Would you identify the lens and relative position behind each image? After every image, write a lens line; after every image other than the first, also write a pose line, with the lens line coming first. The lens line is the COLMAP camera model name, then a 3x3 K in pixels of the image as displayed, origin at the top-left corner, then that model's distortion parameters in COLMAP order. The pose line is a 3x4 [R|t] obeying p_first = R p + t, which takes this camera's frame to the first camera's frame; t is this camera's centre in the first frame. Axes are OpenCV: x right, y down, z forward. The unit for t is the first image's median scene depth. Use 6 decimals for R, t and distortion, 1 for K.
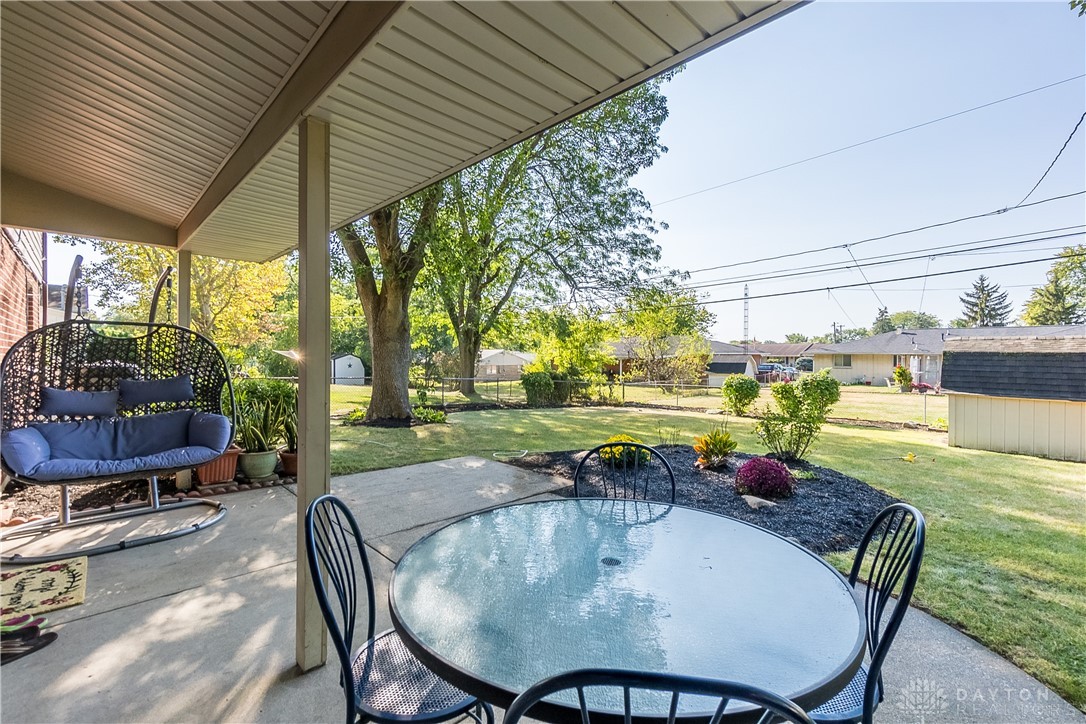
lens RADIAL K [[493.1, 0, 543.5], [0, 493.1, 363.1], [0, 0, 1]] dist [-0.042697, 0.006733]
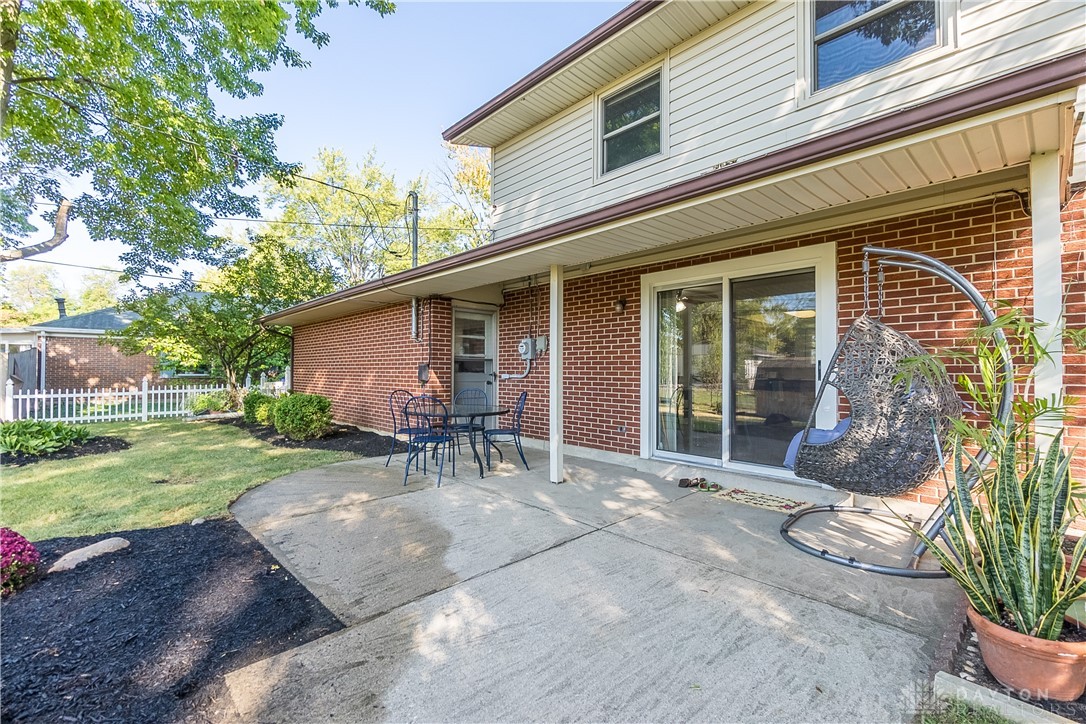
lens RADIAL K [[493.1, 0, 542.7], [0, 493.1, 365.2], [0, 0, 1]] dist [-0.042697, 0.006733]
pose [[-0.999744, -0.011526, 0.019446, -0.264115], [-0.011534, 0.999933, -0.000319, 0.009799], [-0.019441, -0.000543, -0.999811, 2.068270]]
